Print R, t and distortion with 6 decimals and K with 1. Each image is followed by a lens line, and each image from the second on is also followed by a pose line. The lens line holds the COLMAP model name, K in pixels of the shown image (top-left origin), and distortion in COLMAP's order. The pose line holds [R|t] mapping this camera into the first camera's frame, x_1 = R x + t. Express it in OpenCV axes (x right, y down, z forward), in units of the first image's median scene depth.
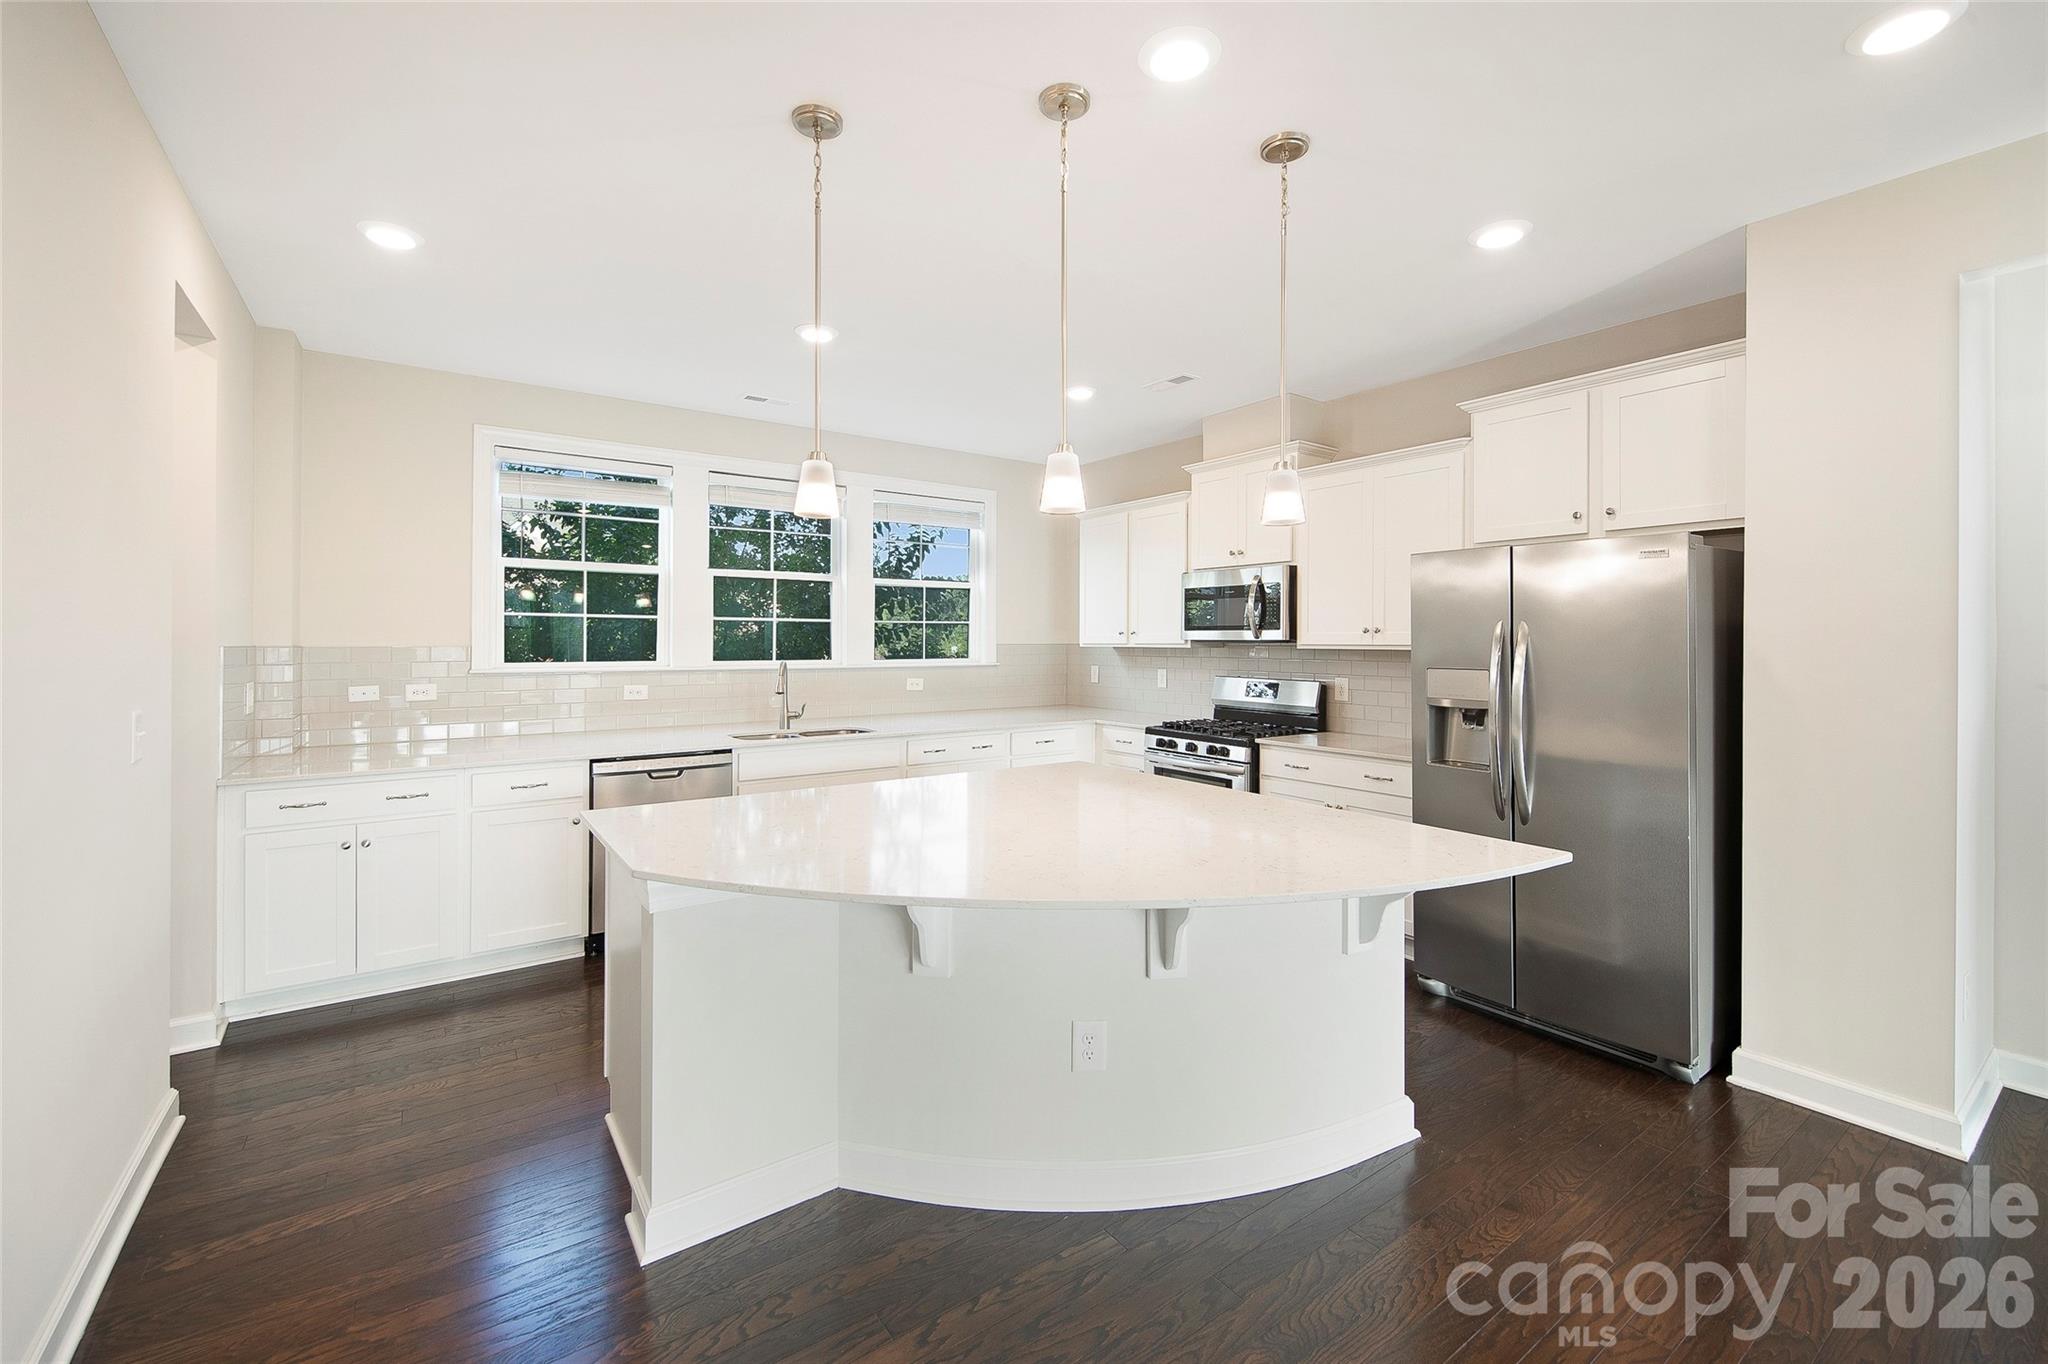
lens RADIAL K [[866.8, 0, 1025.7], [0, 866.8, 638.0], [0, 0, 1]] dist [0.019832, -0.000084]
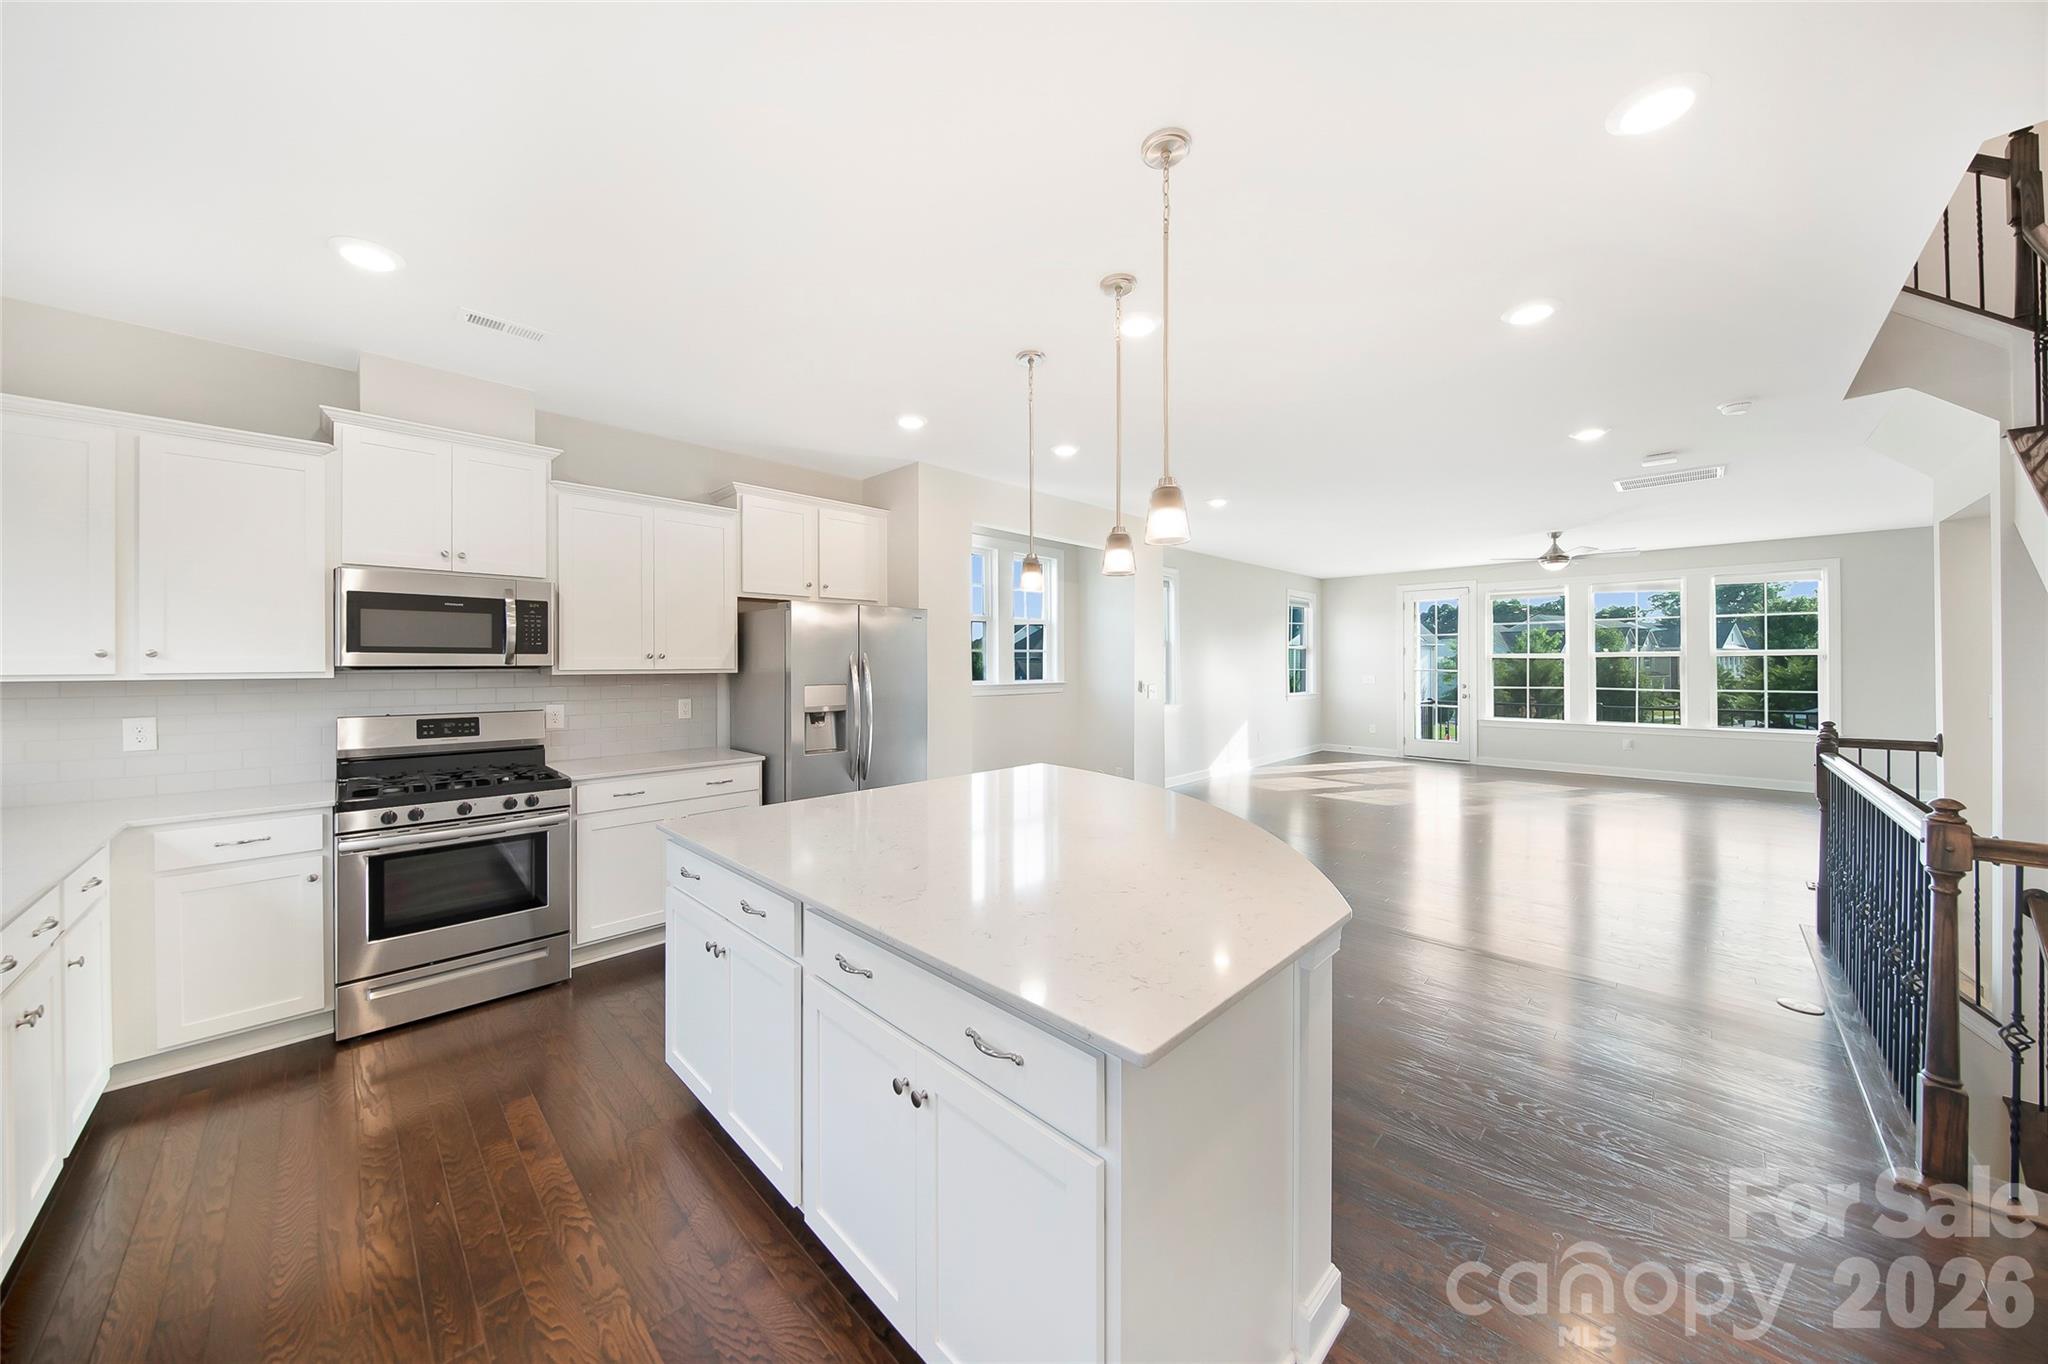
lens RADIAL K [[686.6, 0, 1009.1], [0, 686.6, 665.8], [0, 0, 1]] dist [0.000195, -0.000334]
pose [[-0.170297, -0.000376, 0.985393, -0.437331], [0.003106, 0.999995, 0.000918, 0.003118], [-0.985388, 0.003217, -0.170295, 0.588500]]
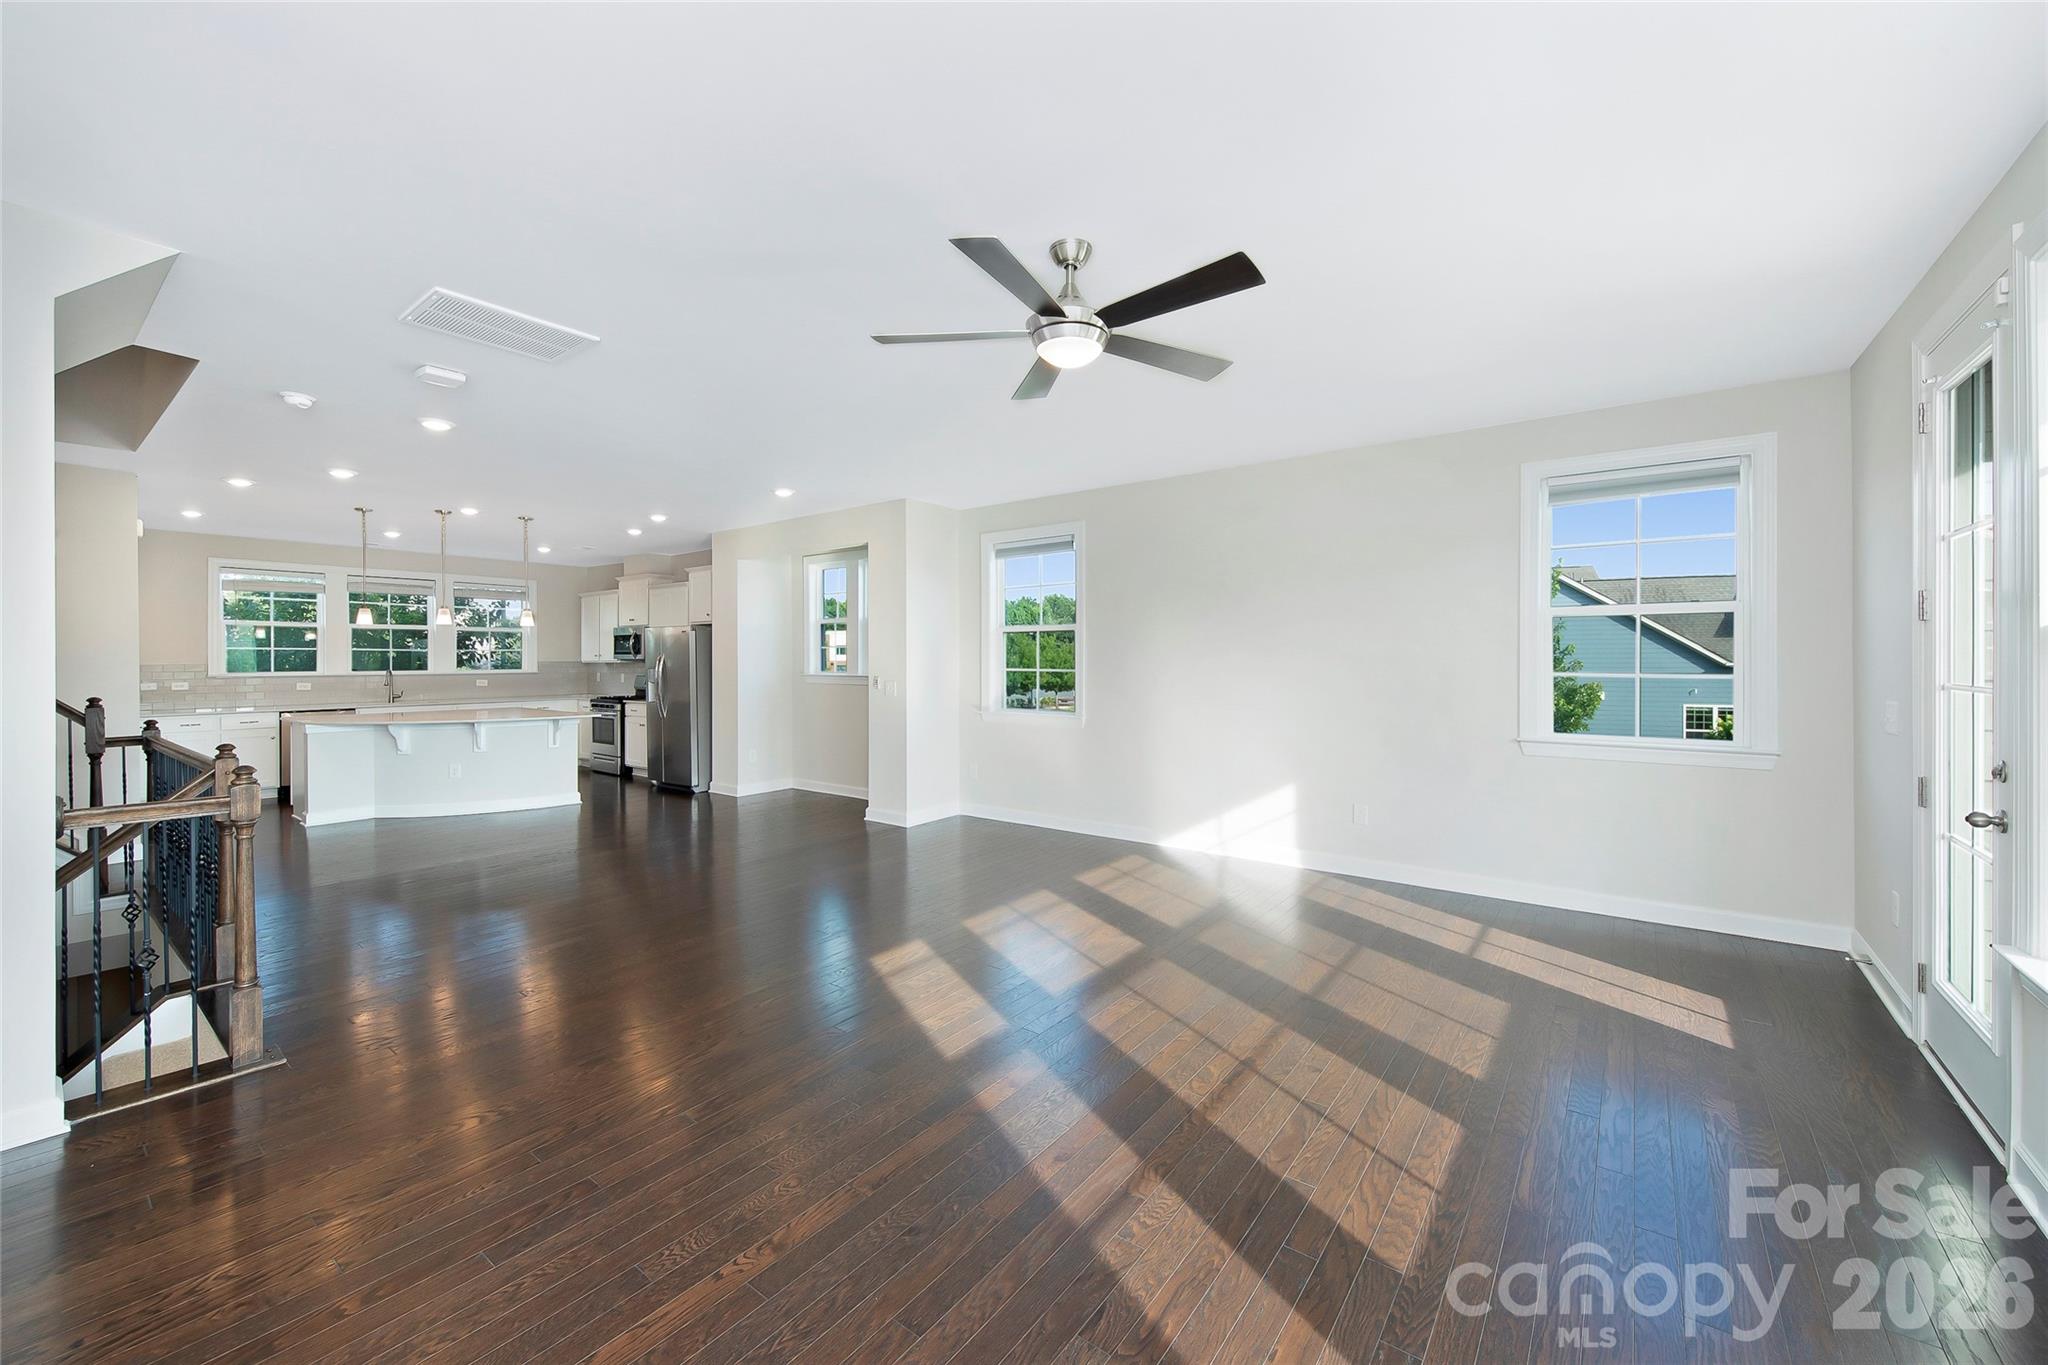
lens RADIAL K [[797.7, 0, 1013.9], [0, 797.7, 665.2], [0, 0, 1]] dist [0.000785, -0.000660]
pose [[0.955494, -0.007602, 0.294913, 0.564565], [0.005306, 0.999949, 0.008587, 0.006099], [-0.294963, -0.006640, 0.955485, -1.222531]]
